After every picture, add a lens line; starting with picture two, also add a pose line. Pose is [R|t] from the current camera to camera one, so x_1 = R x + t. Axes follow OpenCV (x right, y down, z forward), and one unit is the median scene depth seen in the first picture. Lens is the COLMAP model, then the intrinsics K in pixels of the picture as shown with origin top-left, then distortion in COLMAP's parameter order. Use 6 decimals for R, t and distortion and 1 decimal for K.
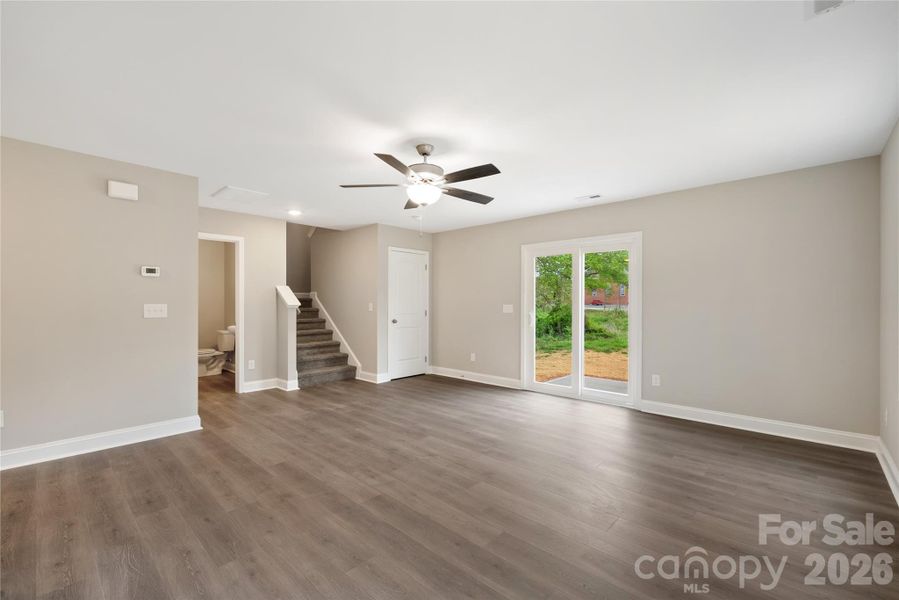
lens RADIAL K [[385.9, 0, 448.1], [0, 385.9, 304.5], [0, 0, 1]] dist [-0.001283, 0.000094]
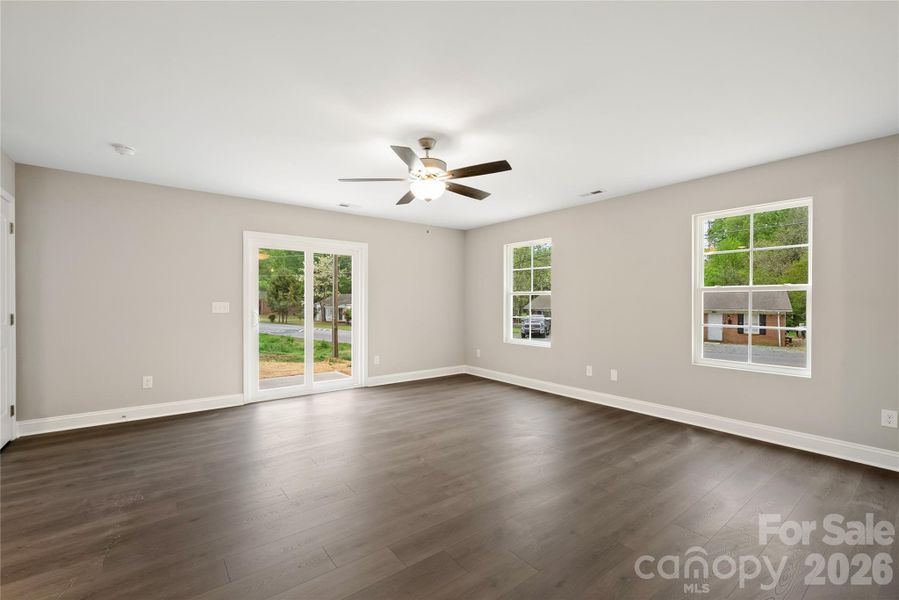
lens RADIAL K [[385.9, 0, 448.1], [0, 385.9, 304.5], [0, 0, 1]] dist [-0.001283, 0.000094]
pose [[0.162133, -0.007861, 0.986738, -0.837856], [0.000104, 0.999968, 0.007950, -0.001461], [-0.986769, -0.001186, 0.162129, 0.651262]]
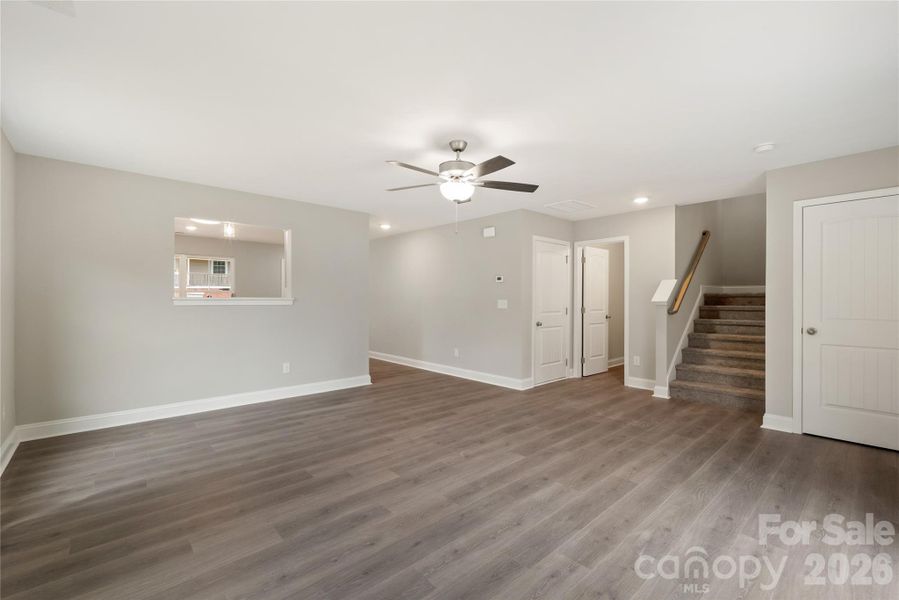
lens RADIAL K [[385.9, 0, 448.1], [0, 385.9, 304.5], [0, 0, 1]] dist [-0.001283, 0.000094]
pose [[-0.087809, 0.010773, -0.996079, 0.774920], [-0.004521, 0.999927, 0.011214, 0.001121], [0.996127, 0.005488, -0.087754, 0.878604]]
